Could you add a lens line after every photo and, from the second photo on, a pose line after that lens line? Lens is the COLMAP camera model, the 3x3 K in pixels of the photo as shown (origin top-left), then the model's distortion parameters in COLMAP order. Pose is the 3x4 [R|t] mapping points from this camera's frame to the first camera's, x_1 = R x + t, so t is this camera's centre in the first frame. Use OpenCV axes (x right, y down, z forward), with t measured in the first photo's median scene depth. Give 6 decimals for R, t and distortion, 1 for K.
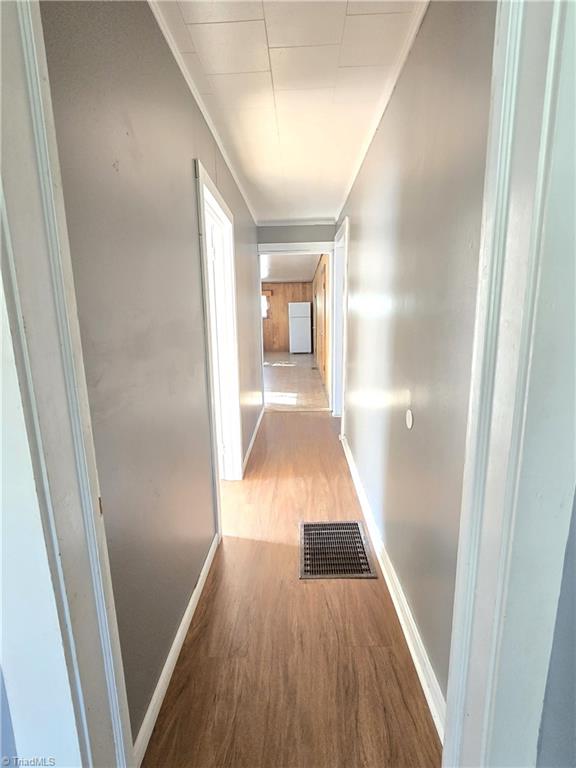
lens RADIAL K [[374.6, 0, 288.9], [0, 374.6, 383.5], [0, 0, 1]] dist [-0.004571, 0.002651]
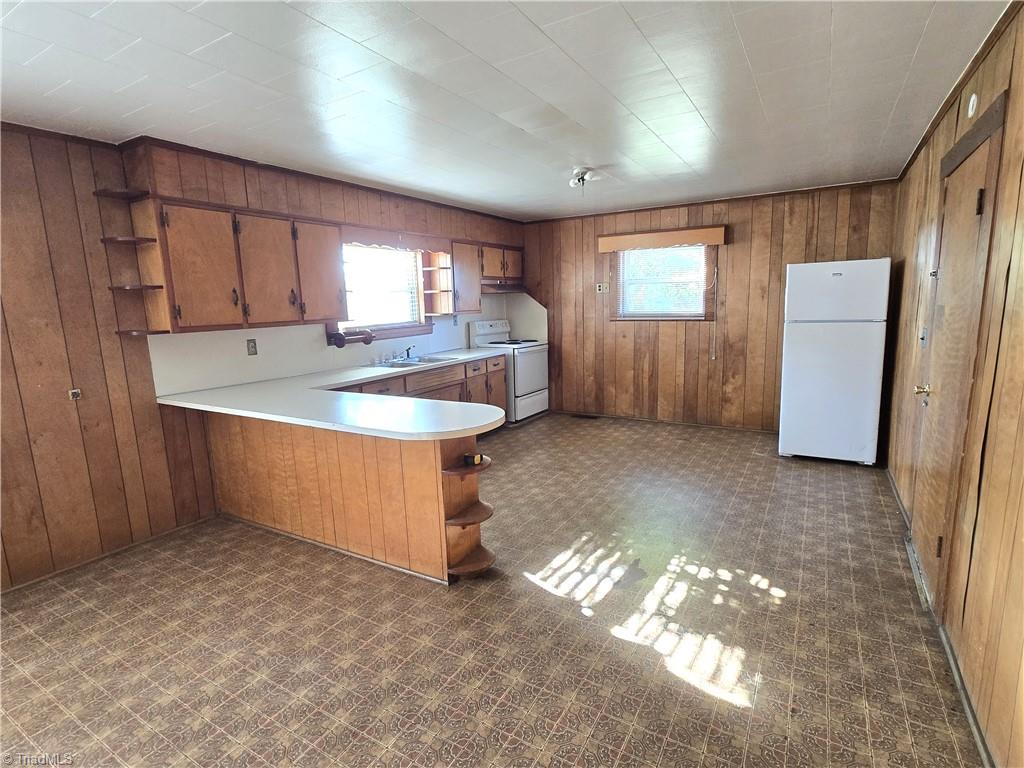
lens RADIAL K [[499.5, 0, 522.1], [0, 499.5, 384.6], [0, 0, 1]] dist [-0.004571, 0.002651]
pose [[0.879588, 0.071865, -0.470276, 0.005390], [-0.073202, 0.997197, 0.015472, -0.118837], [0.470070, 0.020816, 0.882384, 0.580487]]
